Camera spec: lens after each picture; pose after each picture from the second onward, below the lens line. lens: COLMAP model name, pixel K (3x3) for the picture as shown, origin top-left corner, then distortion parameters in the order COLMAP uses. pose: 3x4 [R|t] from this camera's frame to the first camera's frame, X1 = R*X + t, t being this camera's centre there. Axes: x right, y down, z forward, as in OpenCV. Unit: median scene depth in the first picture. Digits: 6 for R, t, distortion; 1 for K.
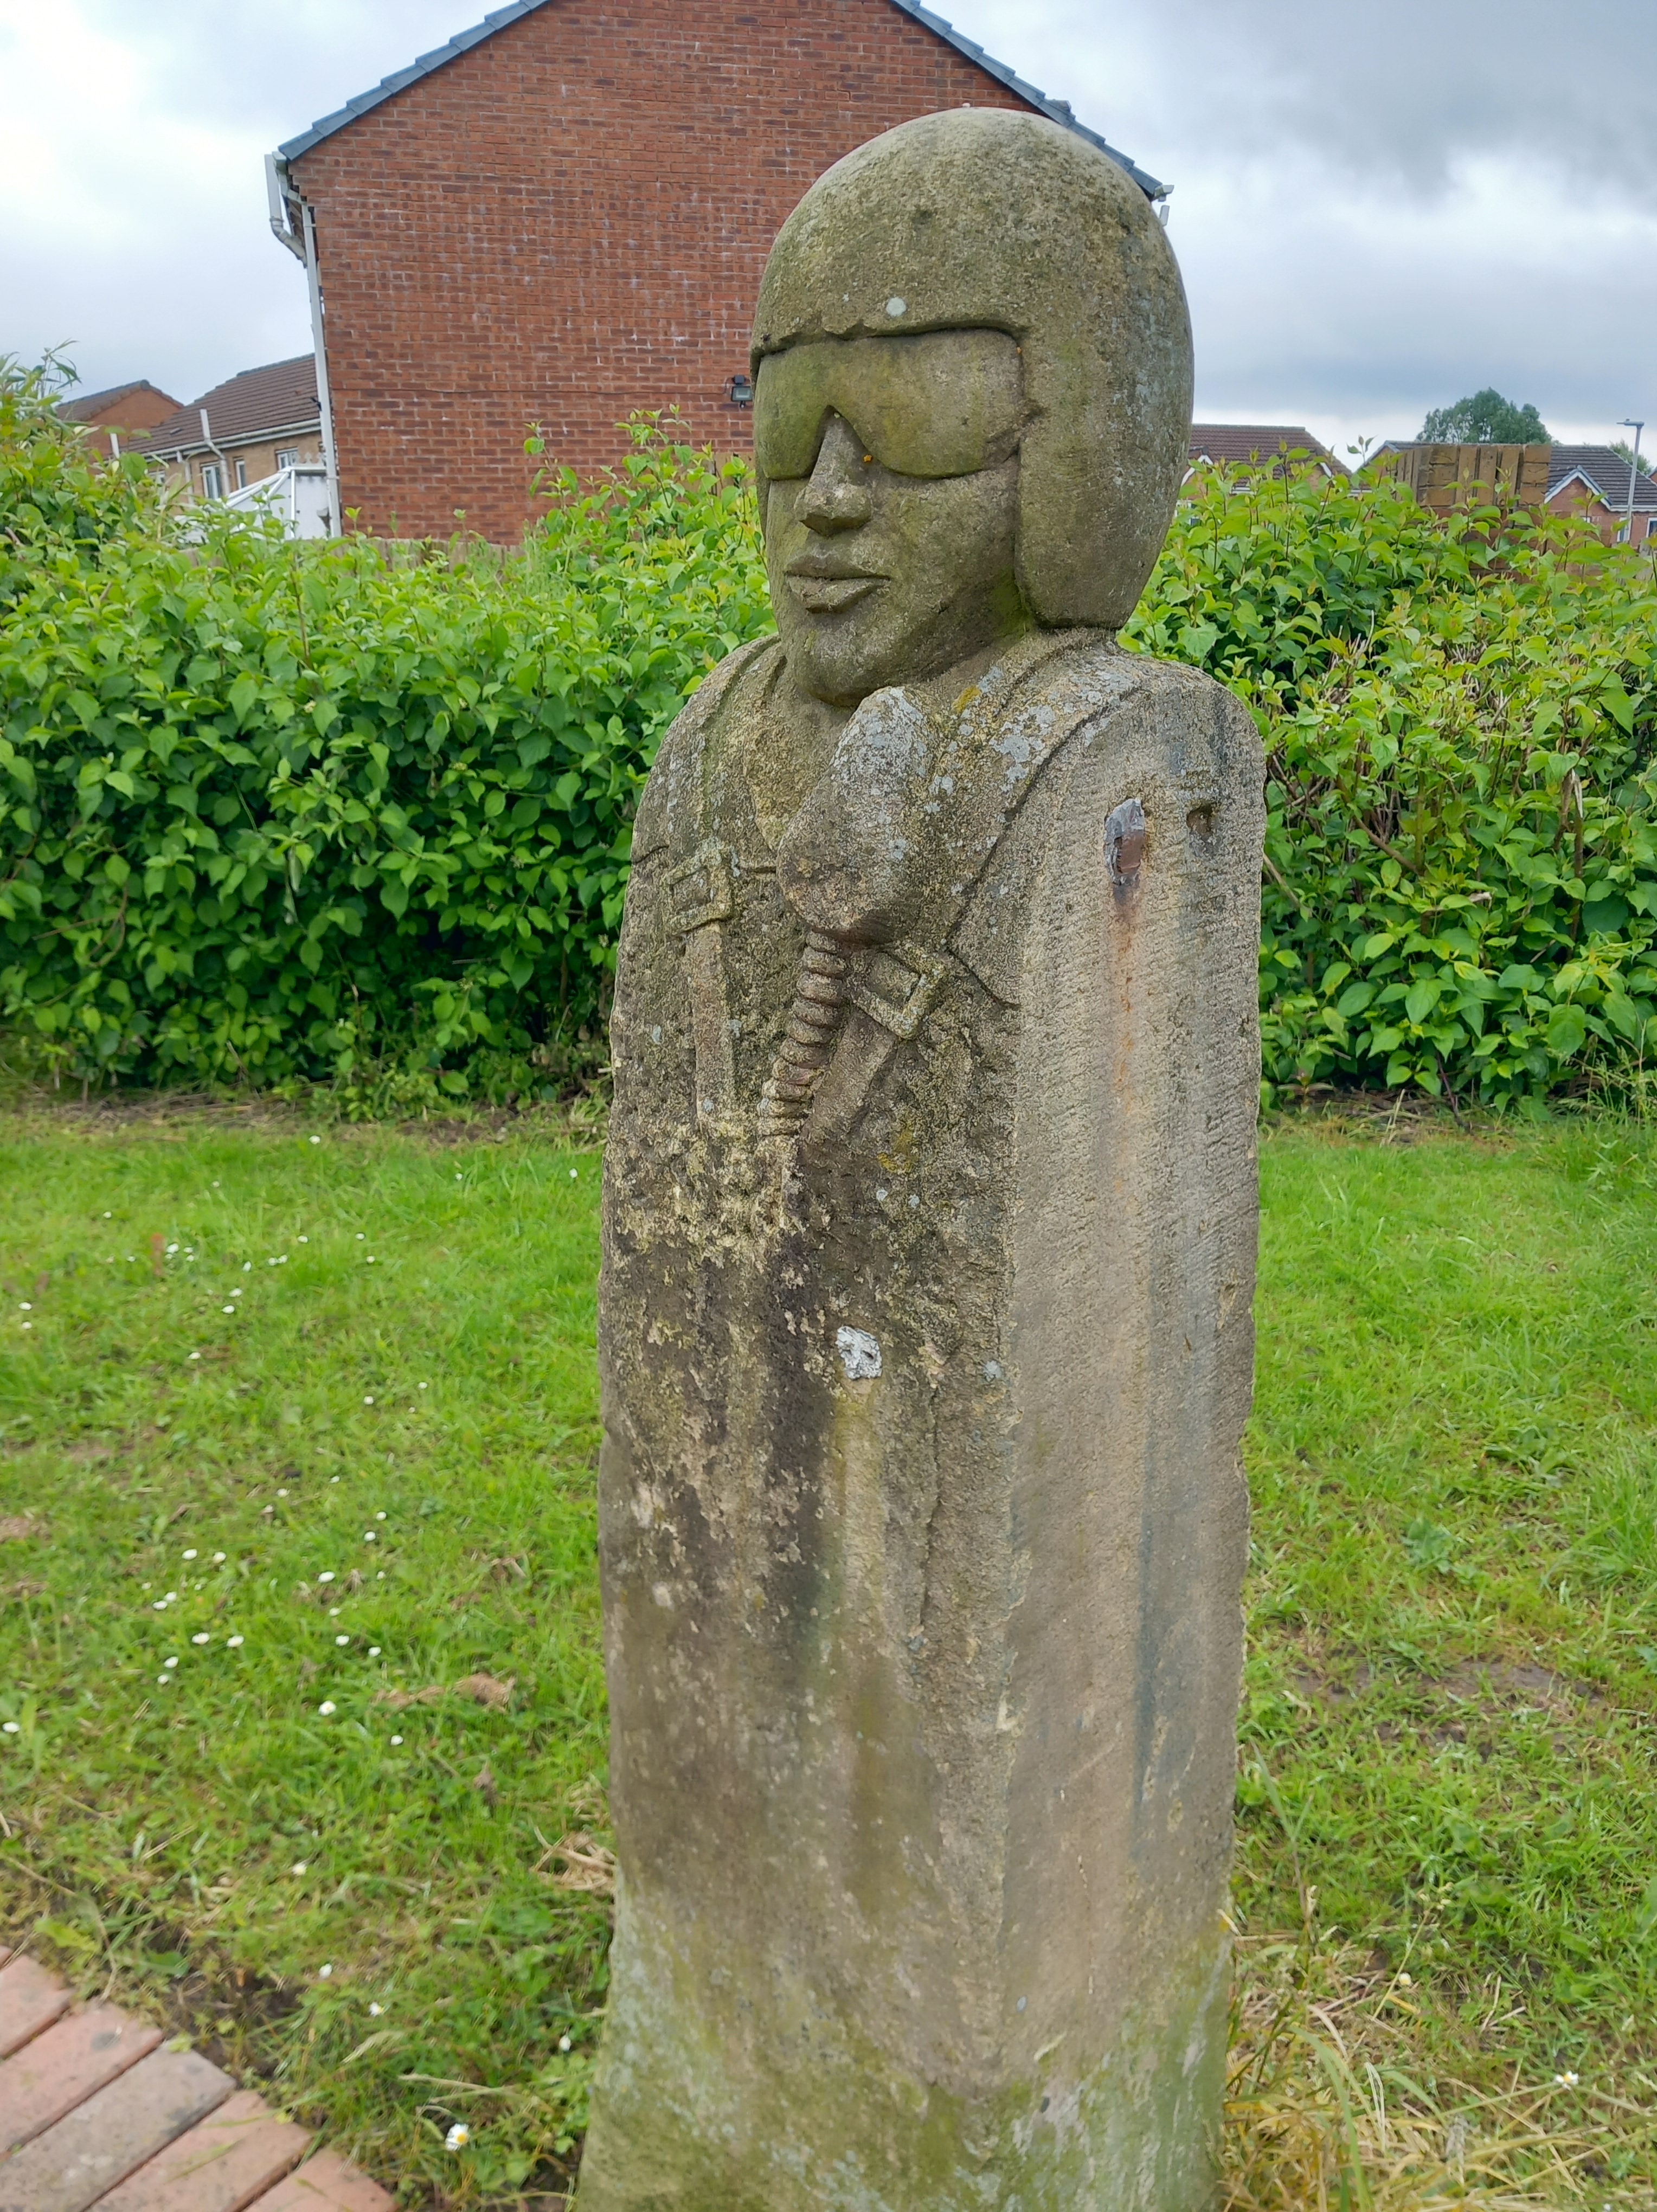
lens RADIAL K [[1729.0, 0, 827.8], [0, 1729.0, 1108.3], [0, 0, 1]] dist [0.004685, 0.003714]
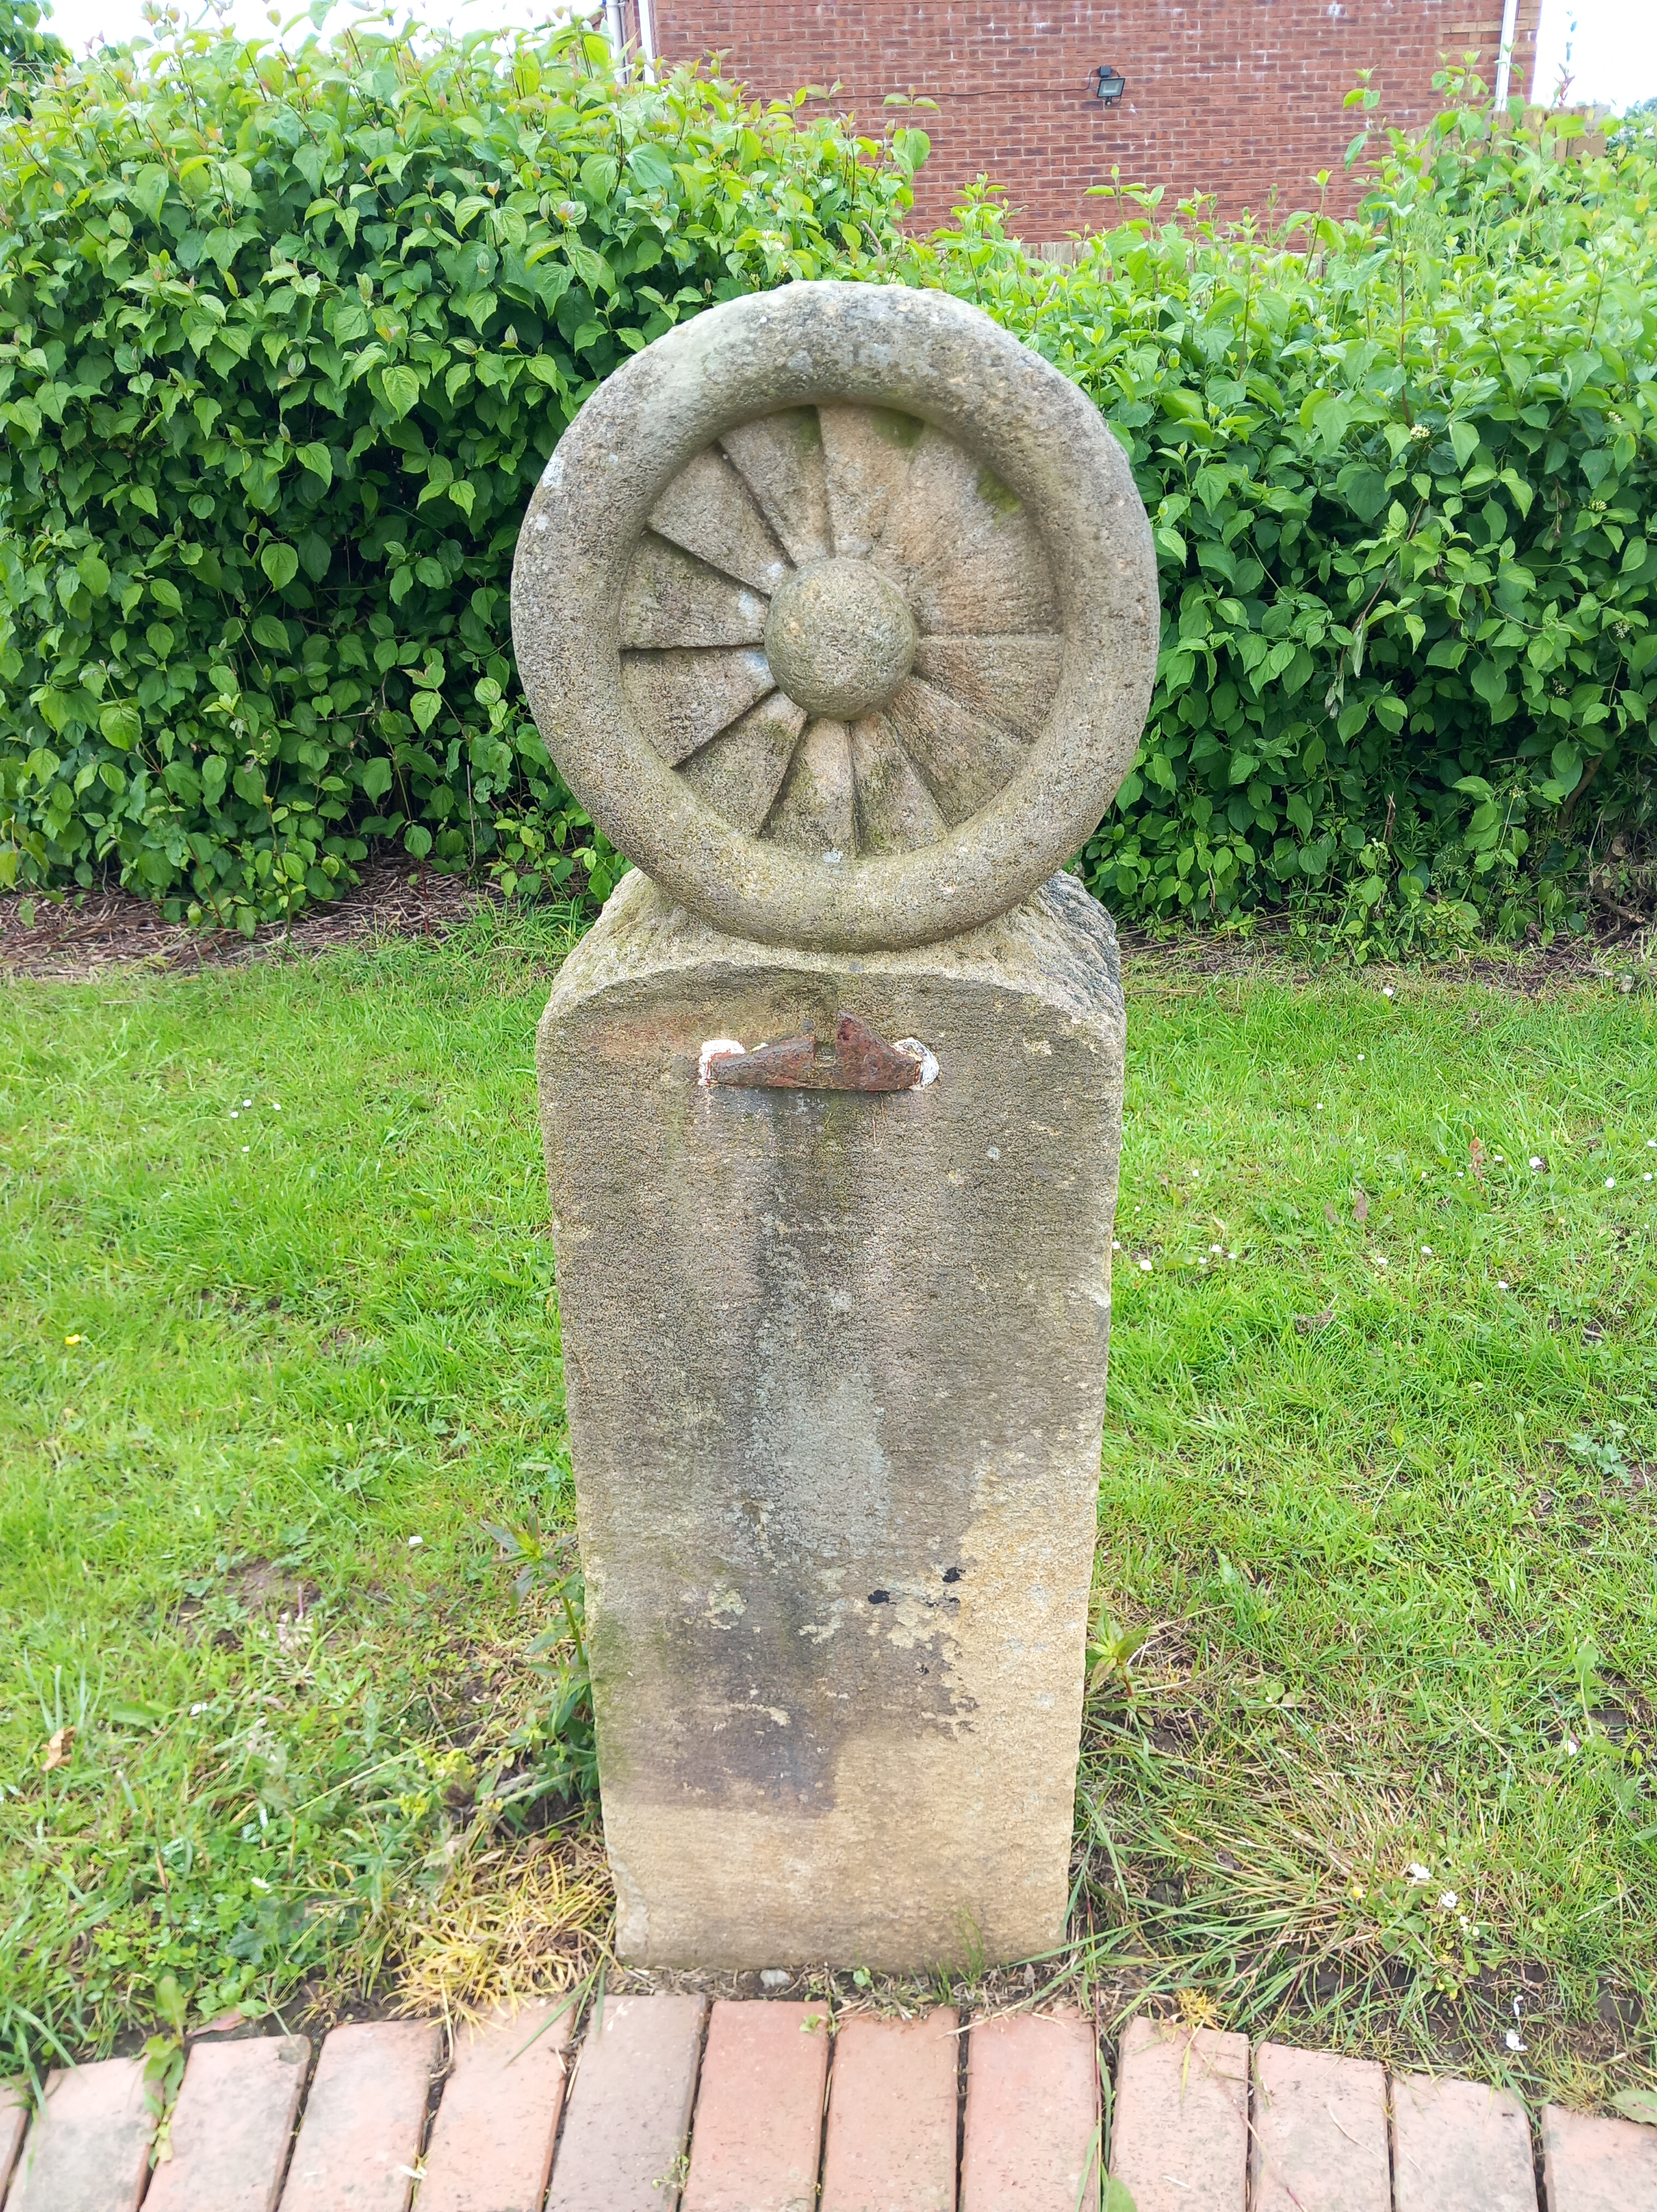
lens RADIAL K [[1729.0, 0, 831.2], [0, 1729.0, 1104.1], [0, 0, 1]] dist [0.004685, 0.003714]
pose [[0.997009, -0.004300, -0.077172, -0.452657], [0.013898, 0.992150, 0.124276, -0.031752], [0.076032, -0.124977, 0.989242, 0.165572]]
